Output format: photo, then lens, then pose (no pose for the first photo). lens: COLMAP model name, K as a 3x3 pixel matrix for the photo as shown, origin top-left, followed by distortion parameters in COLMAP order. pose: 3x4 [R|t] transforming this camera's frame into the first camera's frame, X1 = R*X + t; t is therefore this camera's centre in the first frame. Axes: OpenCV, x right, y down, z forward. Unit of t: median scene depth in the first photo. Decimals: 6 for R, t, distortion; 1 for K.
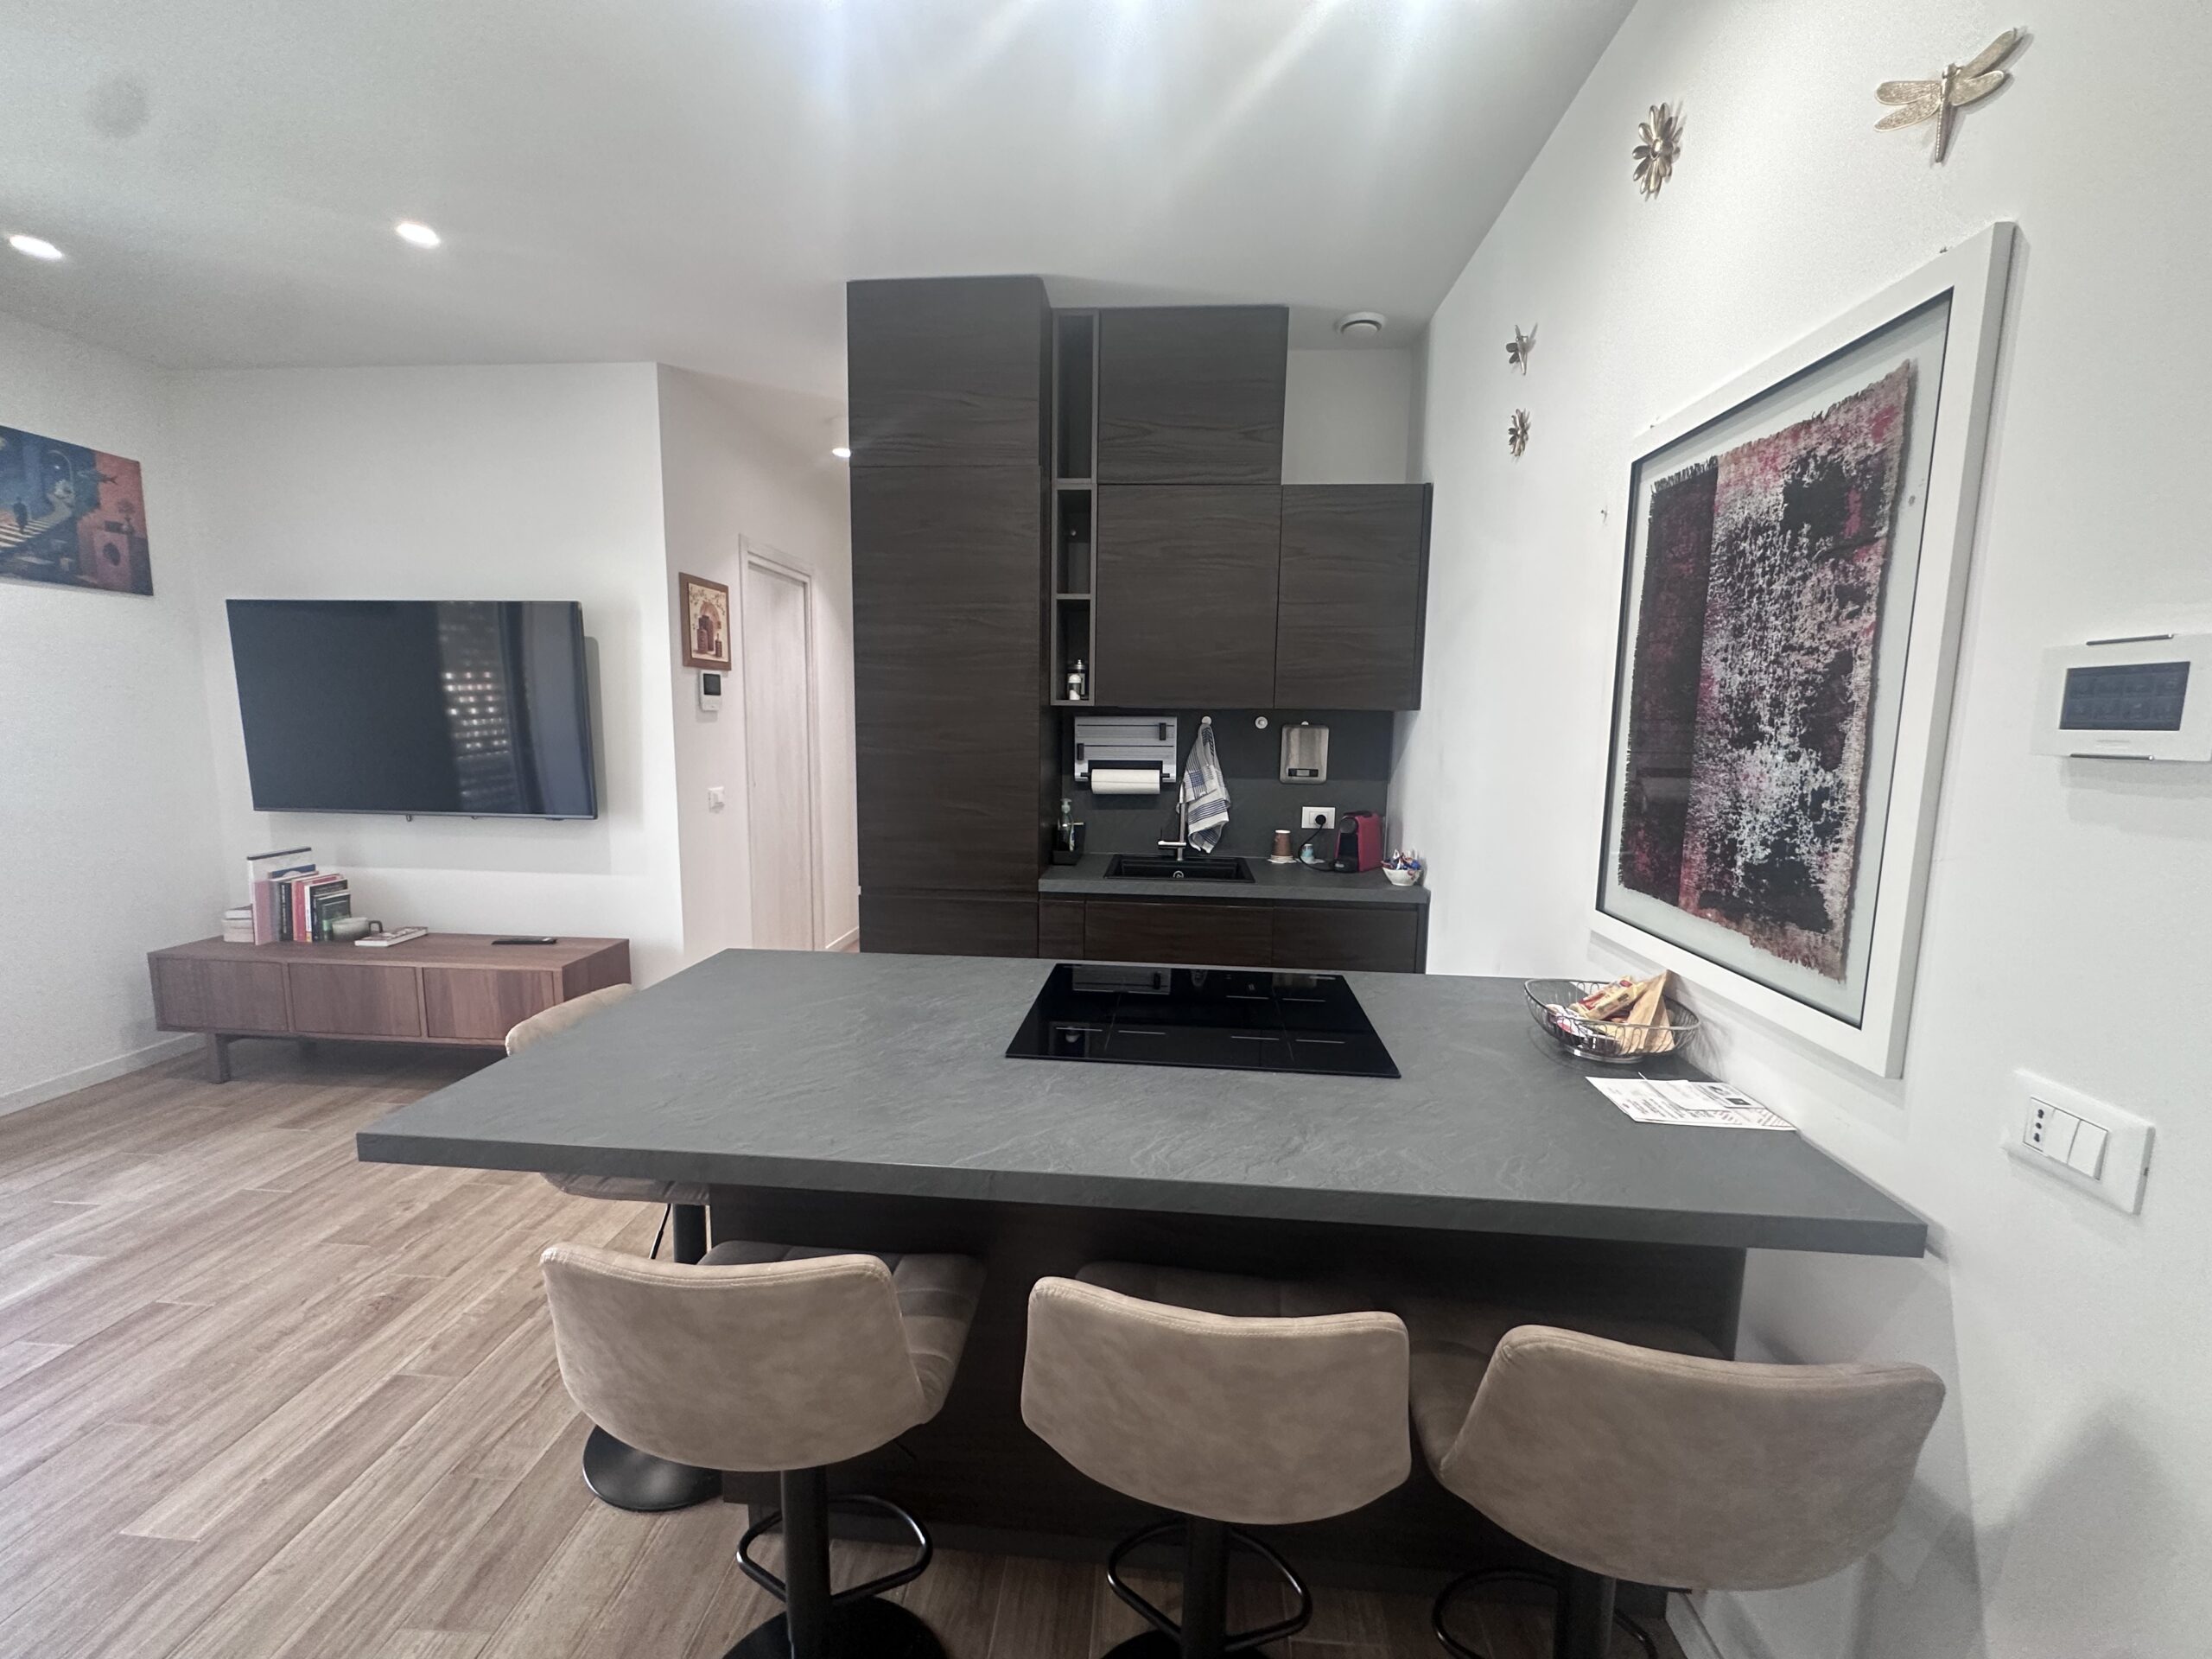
lens RADIAL K [[883.5, 0, 1104.3], [0, 883.5, 829.6], [0, 0, 1]] dist [-0.004088, 0.000860]
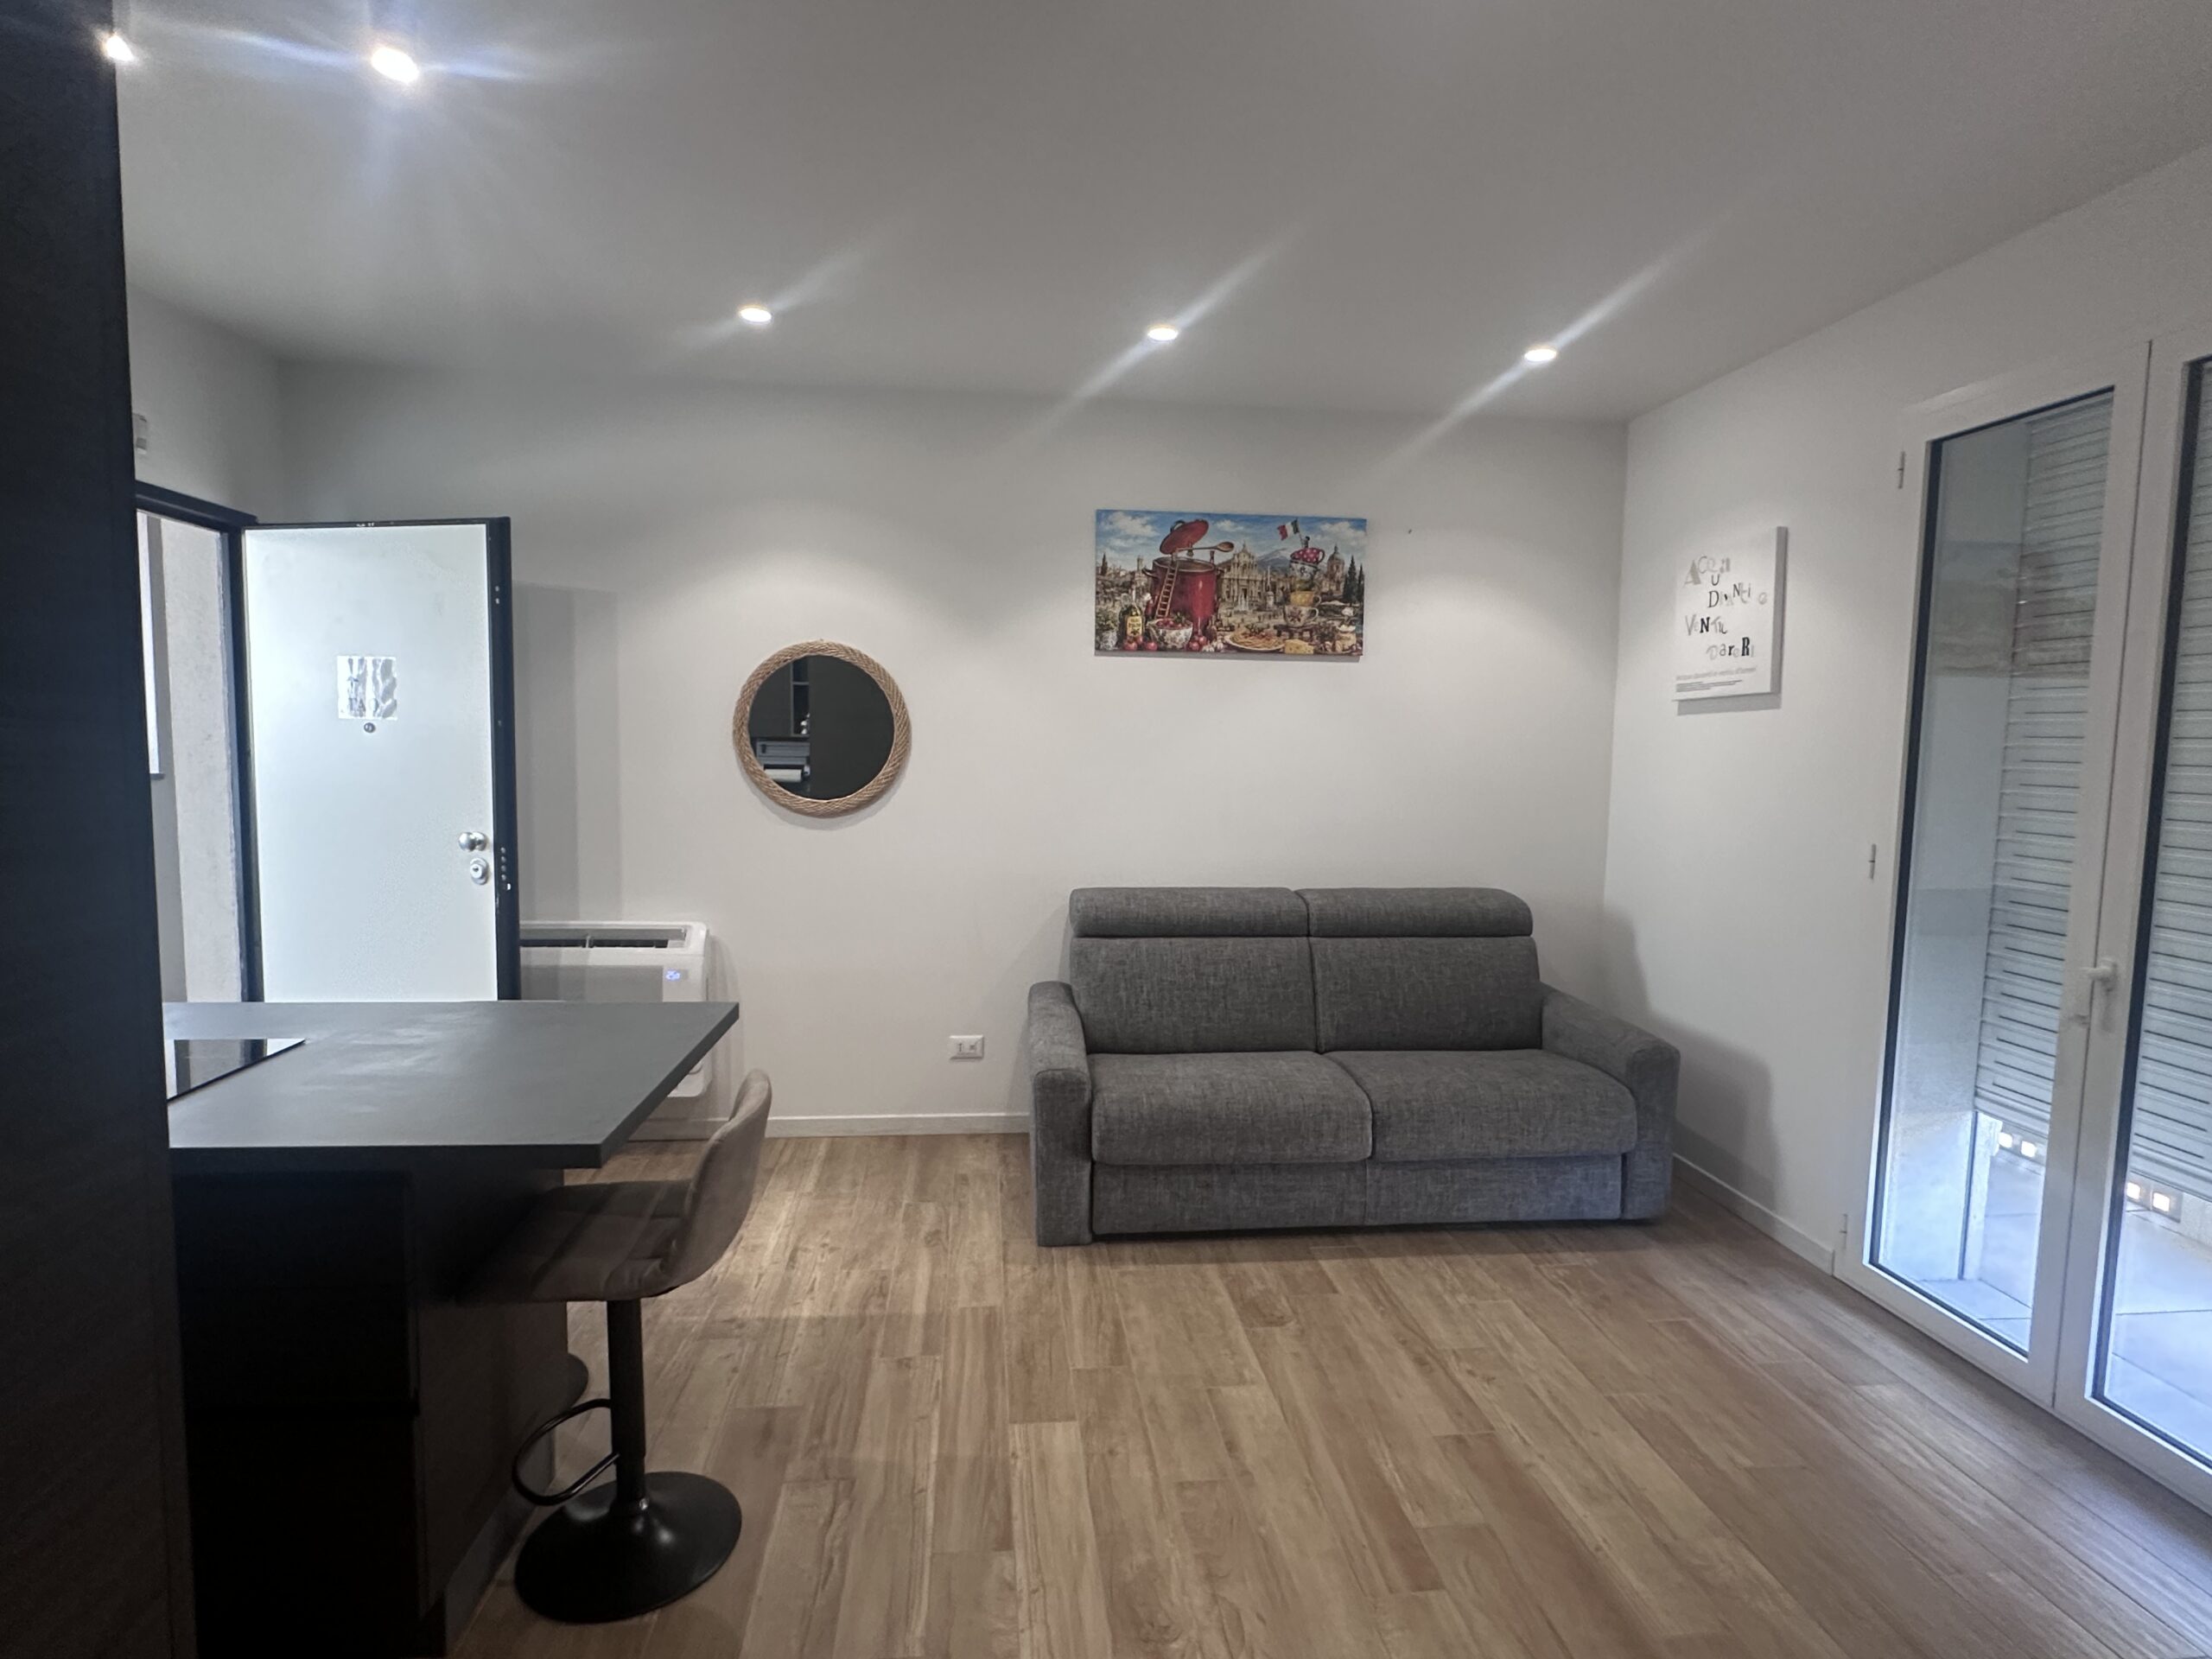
lens RADIAL K [[1132.3, 0, 1101.0], [0, 1132.3, 833.0], [0, 0, 1]] dist [0.001388, 0.000112]
pose [[-0.984005, -0.013657, -0.177616, -0.458622], [-0.050367, 0.977703, 0.203860, -0.207675], [0.170872, 0.209546, -0.962753, 1.311123]]
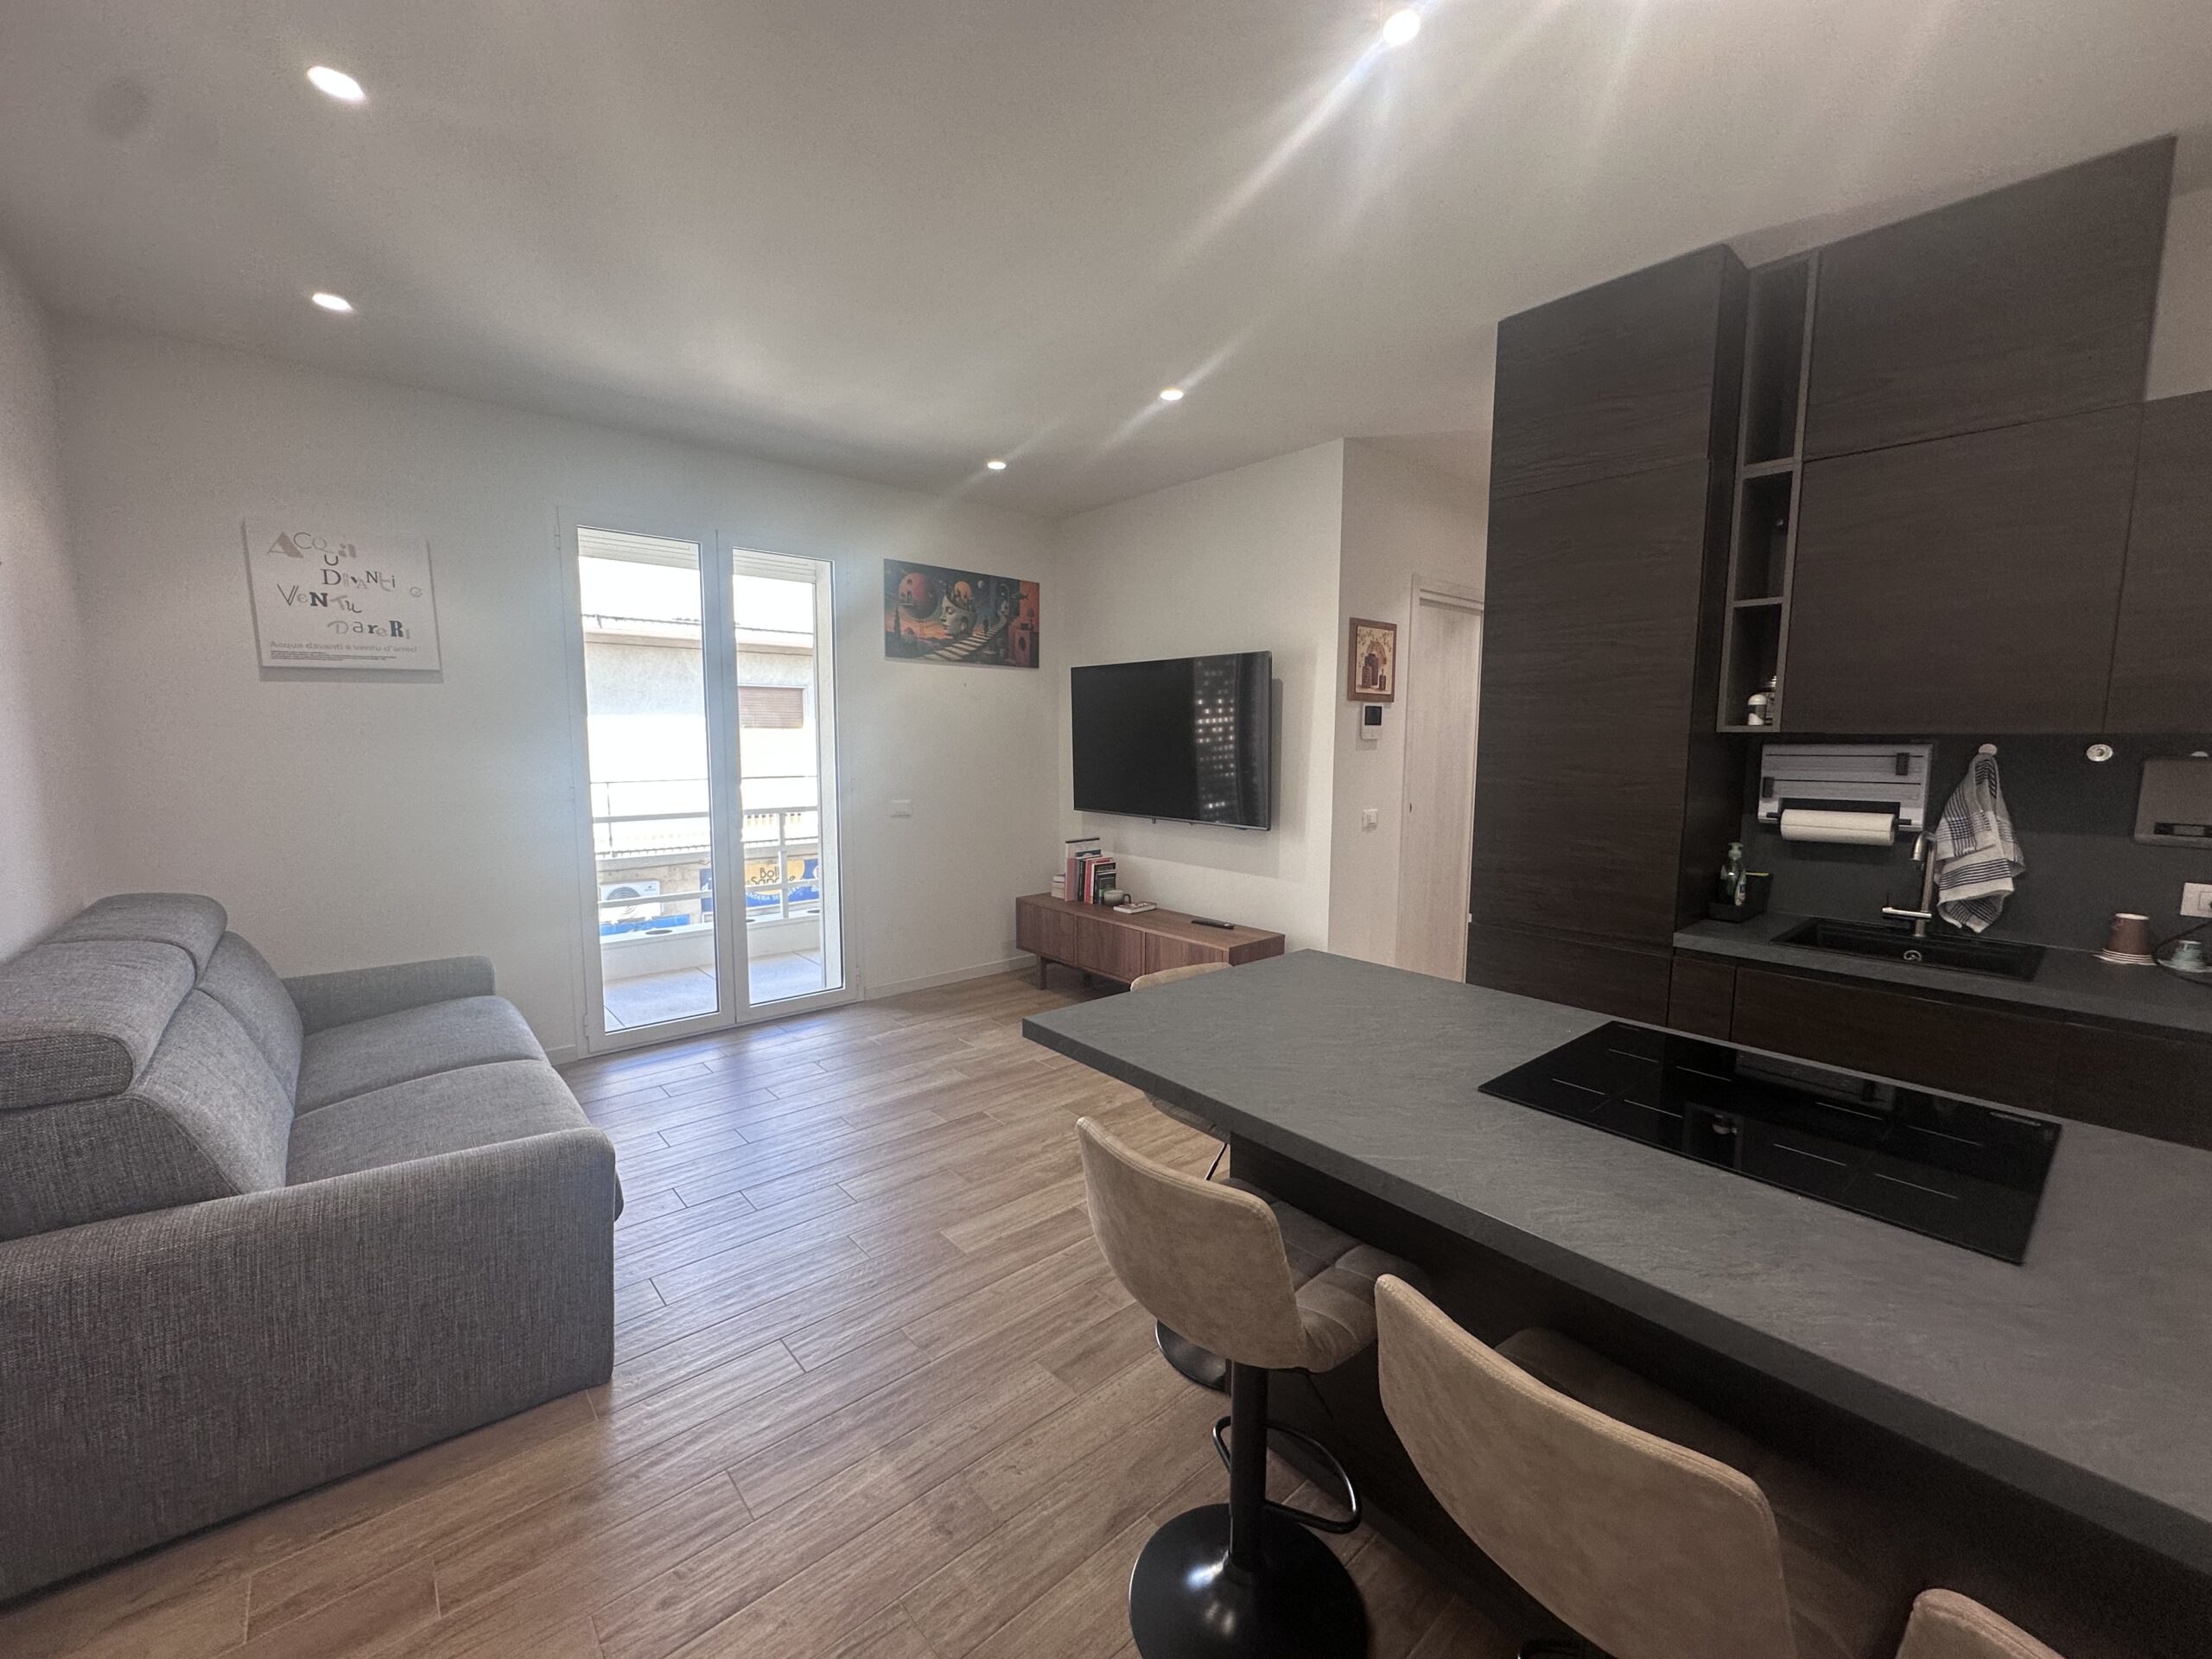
lens RADIAL K [[883.5, 0, 1104.3], [0, 883.5, 829.6], [0, 0, 1]] dist [-0.004088, 0.000860]
pose [[0.710939, 0.064222, -0.700316, 0.132224], [-0.081763, 0.996616, 0.008391, -0.006345], [0.698485, 0.051294, 0.713784, -0.016532]]
